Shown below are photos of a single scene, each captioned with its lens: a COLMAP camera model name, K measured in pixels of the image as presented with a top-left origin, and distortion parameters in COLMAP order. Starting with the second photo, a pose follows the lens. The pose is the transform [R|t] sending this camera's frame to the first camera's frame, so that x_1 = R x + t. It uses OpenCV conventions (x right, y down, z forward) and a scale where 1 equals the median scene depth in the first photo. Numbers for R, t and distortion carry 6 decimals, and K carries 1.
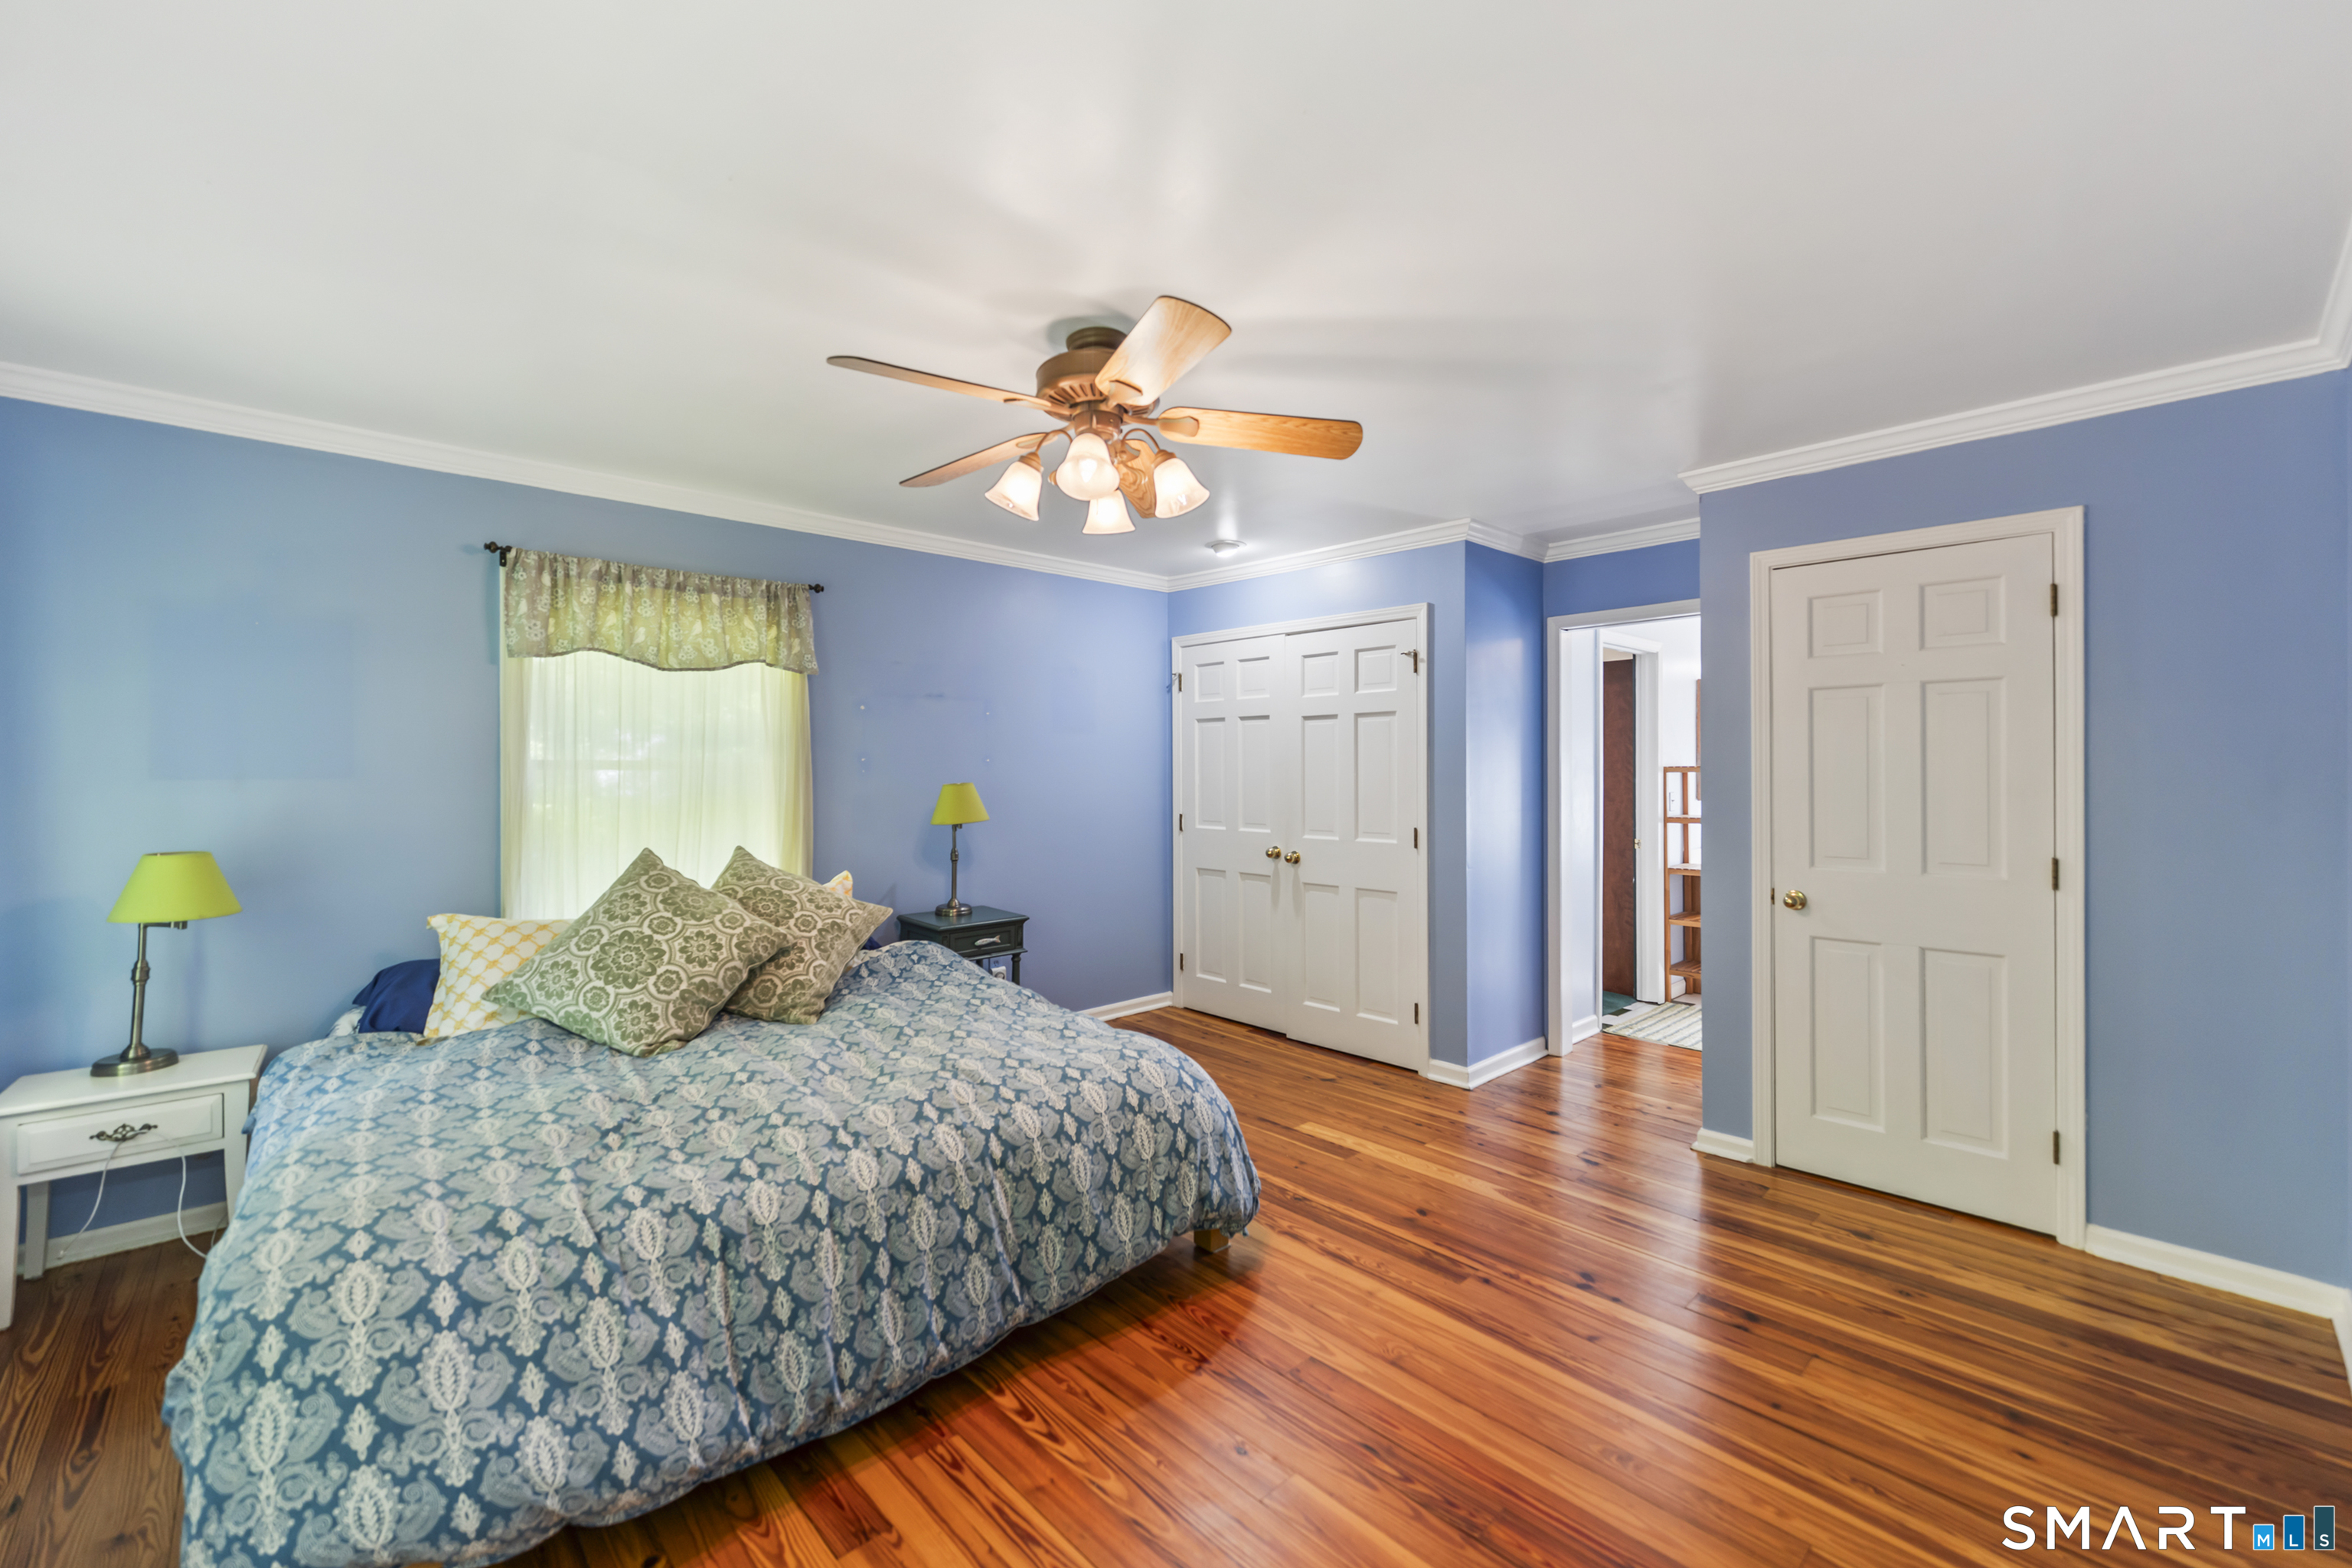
lens RADIAL K [[950.1, 0, 1183.0], [0, 950.1, 758.8], [0, 0, 1]] dist [-0.000803, -0.000033]
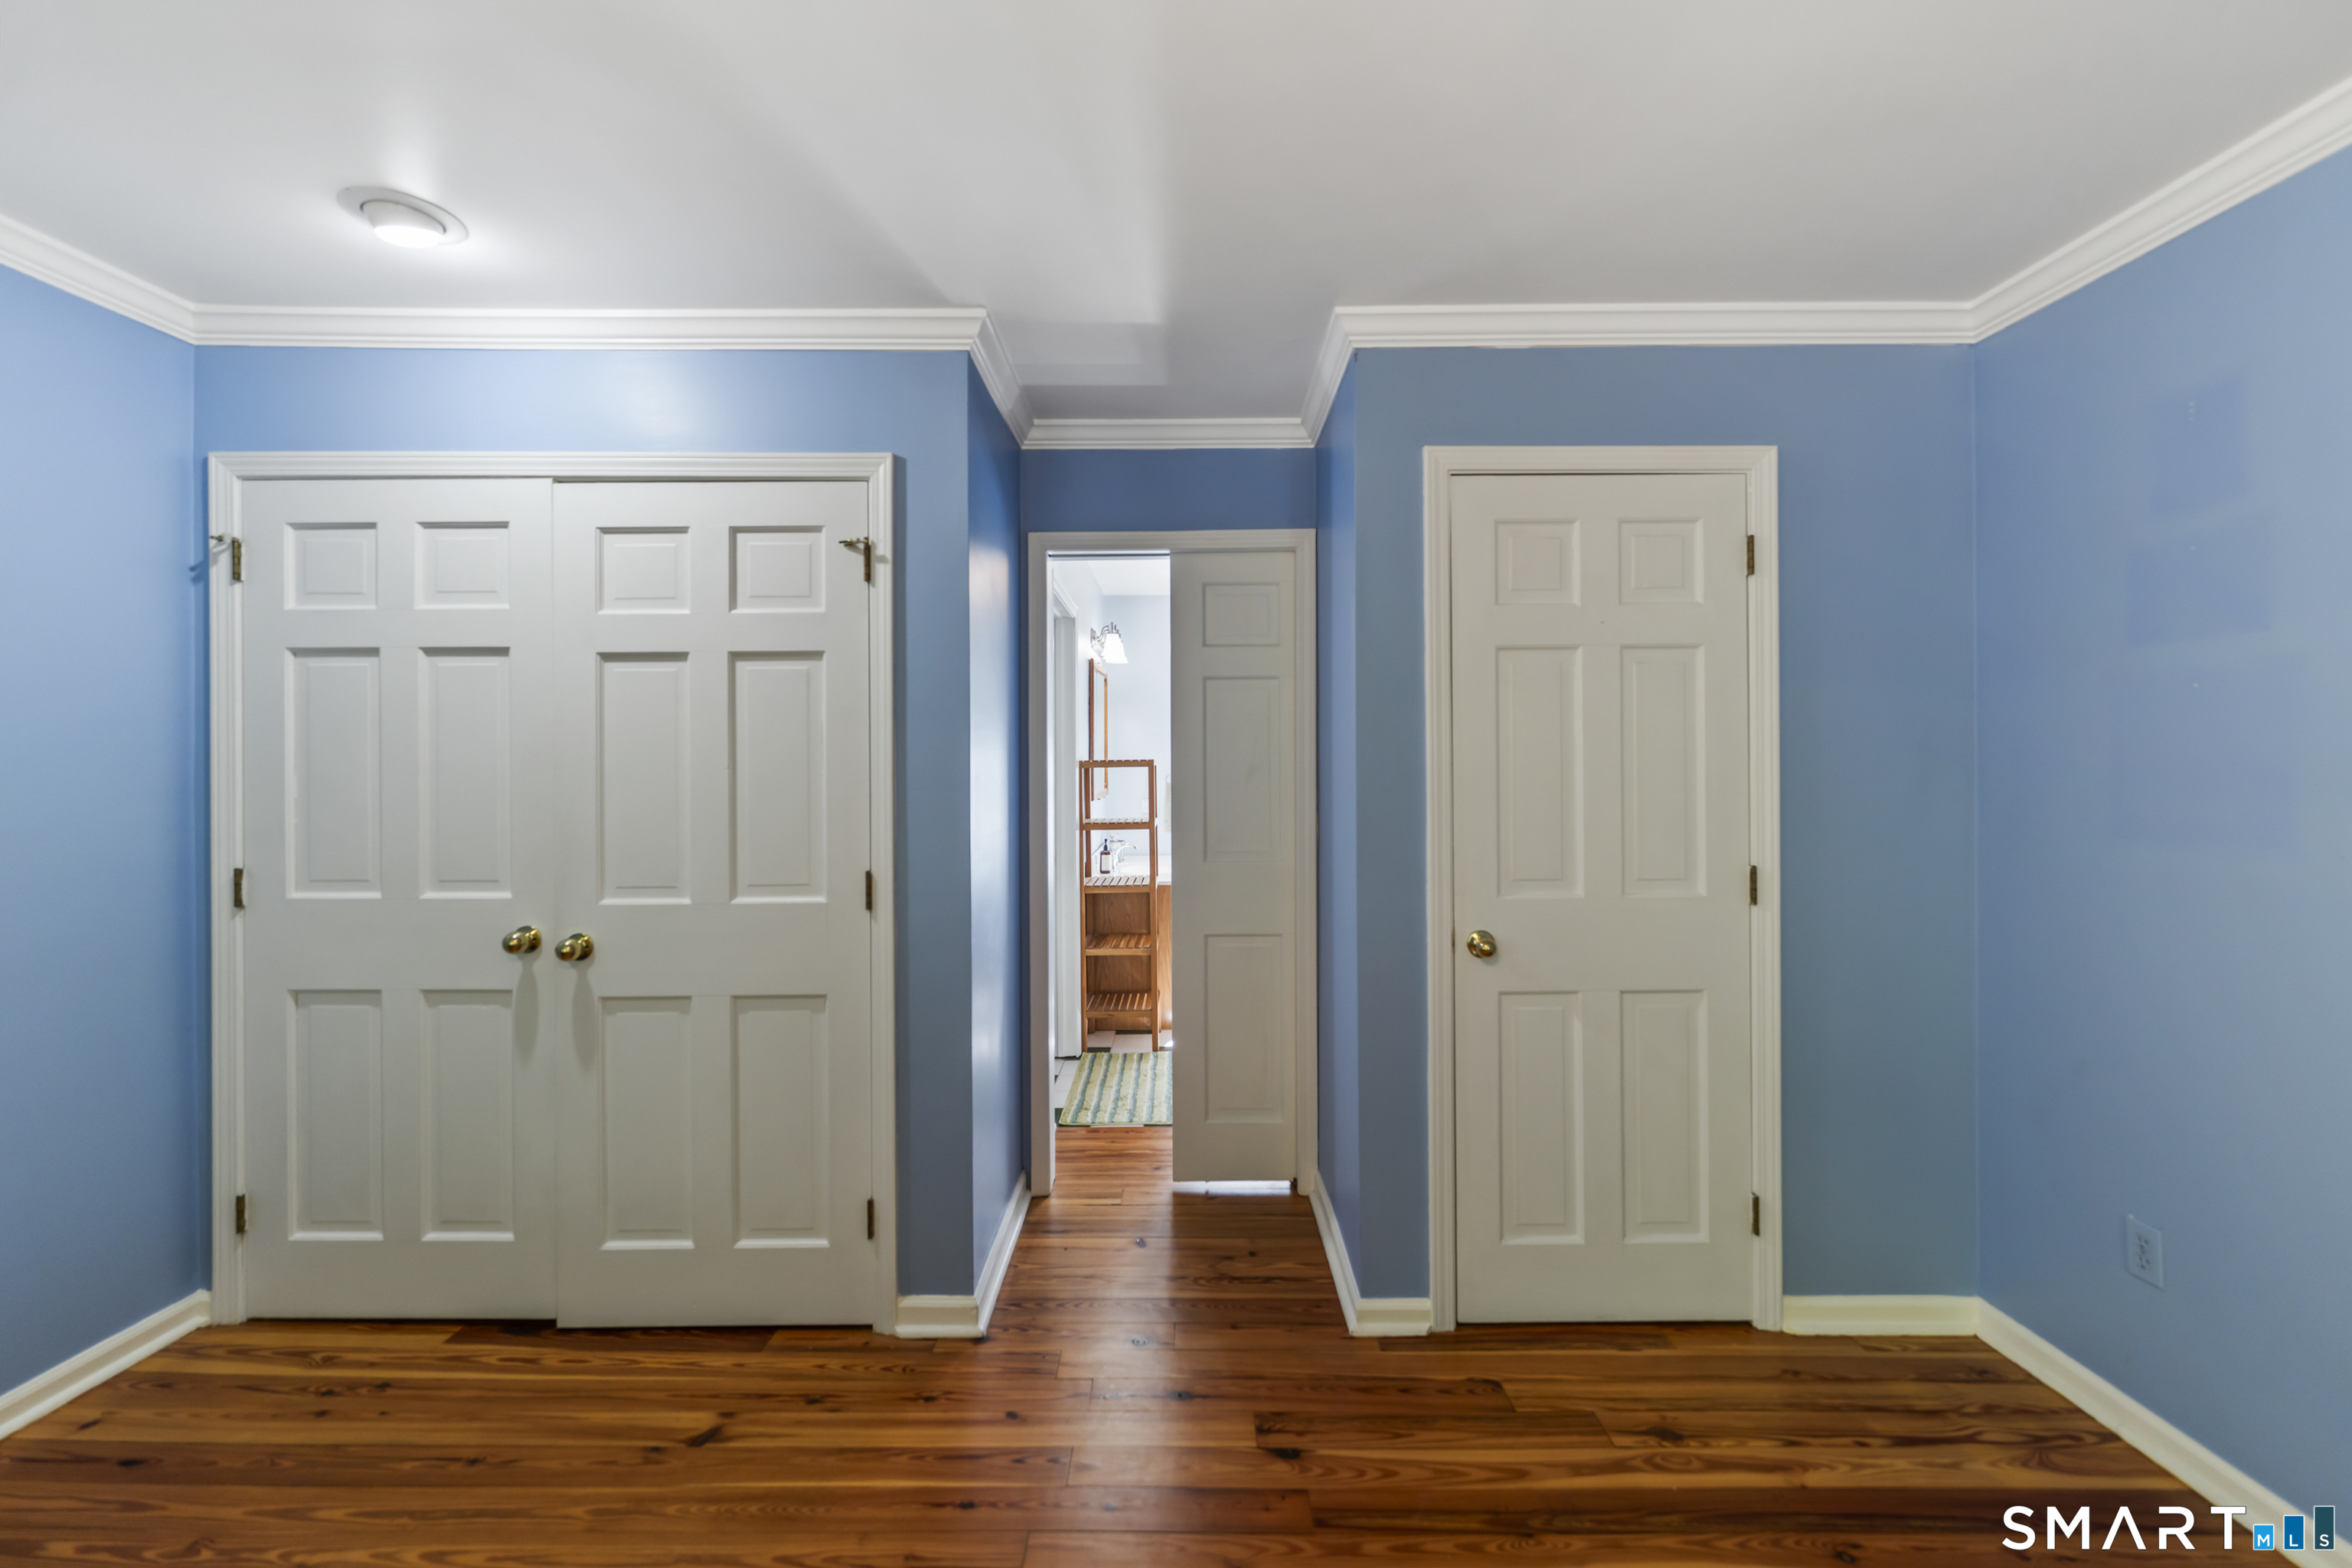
lens RADIAL K [[950.1, 0, 1183.0], [0, 950.1, 758.8], [0, 0, 1]] dist [-0.000803, -0.000033]
pose [[0.696931, 0.001092, 0.717137, -0.013569], [-0.004694, 0.999984, 0.003039, 0.006162], [-0.717123, -0.005485, 0.696925, 0.448562]]
